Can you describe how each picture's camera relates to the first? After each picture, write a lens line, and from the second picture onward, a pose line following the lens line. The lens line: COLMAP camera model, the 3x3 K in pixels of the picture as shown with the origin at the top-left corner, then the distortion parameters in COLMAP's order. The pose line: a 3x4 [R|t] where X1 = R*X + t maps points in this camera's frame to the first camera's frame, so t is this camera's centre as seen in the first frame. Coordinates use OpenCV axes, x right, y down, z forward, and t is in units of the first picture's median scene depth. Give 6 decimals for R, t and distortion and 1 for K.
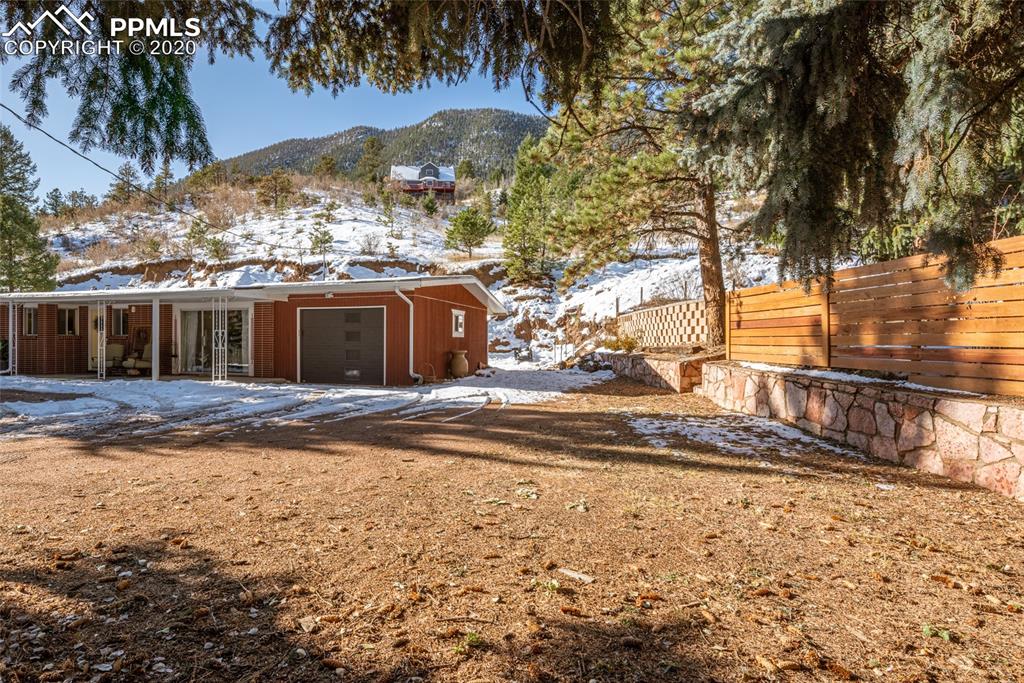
lens RADIAL K [[486.1, 0, 512.0], [0, 486.1, 341.5], [0, 0, 1]] dist [-0.001144, -0.000360]
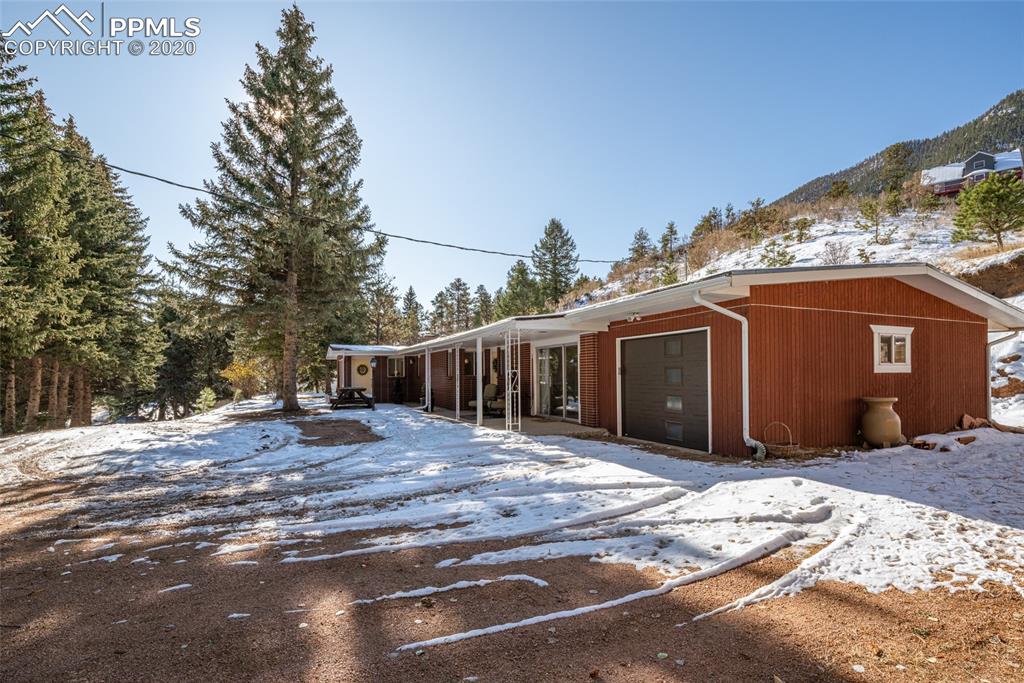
lens RADIAL K [[507.3, 0, 542.7], [0, 507.3, 374.5], [0, 0, 1]] dist [-0.000771, -0.000309]
pose [[0.665584, -0.006884, -0.746291, 0.064932], [0.006343, 0.999974, -0.003567, -0.007879], [0.746296, -0.002360, 0.665610, 0.304208]]
